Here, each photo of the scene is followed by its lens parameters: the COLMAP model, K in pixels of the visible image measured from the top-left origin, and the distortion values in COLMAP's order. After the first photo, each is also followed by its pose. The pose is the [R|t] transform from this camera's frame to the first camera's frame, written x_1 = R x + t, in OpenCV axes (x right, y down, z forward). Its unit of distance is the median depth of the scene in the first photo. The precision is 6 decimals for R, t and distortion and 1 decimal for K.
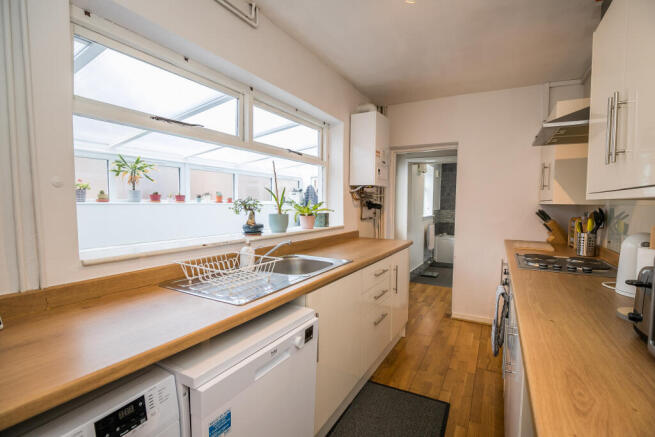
lens RADIAL K [[295.6, 0, 331.9], [0, 295.6, 217.1], [0, 0, 1]] dist [-0.030475, 0.000322]
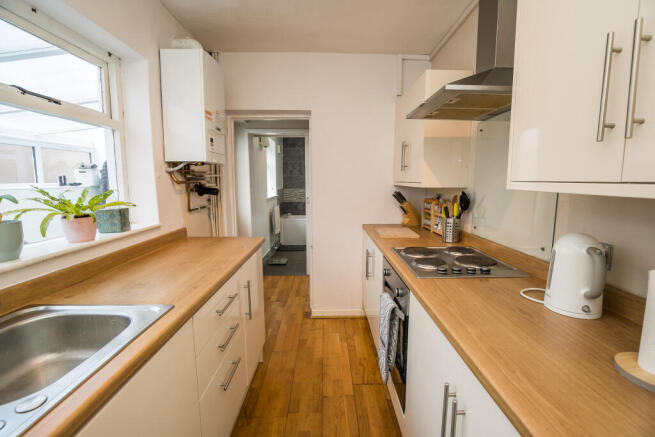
lens RADIAL K [[295.6, 0, 331.9], [0, 295.6, 217.1], [0, 0, 1]] dist [-0.030475, 0.000322]
pose [[0.857480, -0.073762, 0.509202, 0.036992], [0.032336, 0.995440, 0.089746, -0.030635], [-0.513500, -0.060490, 0.855955, 0.248736]]
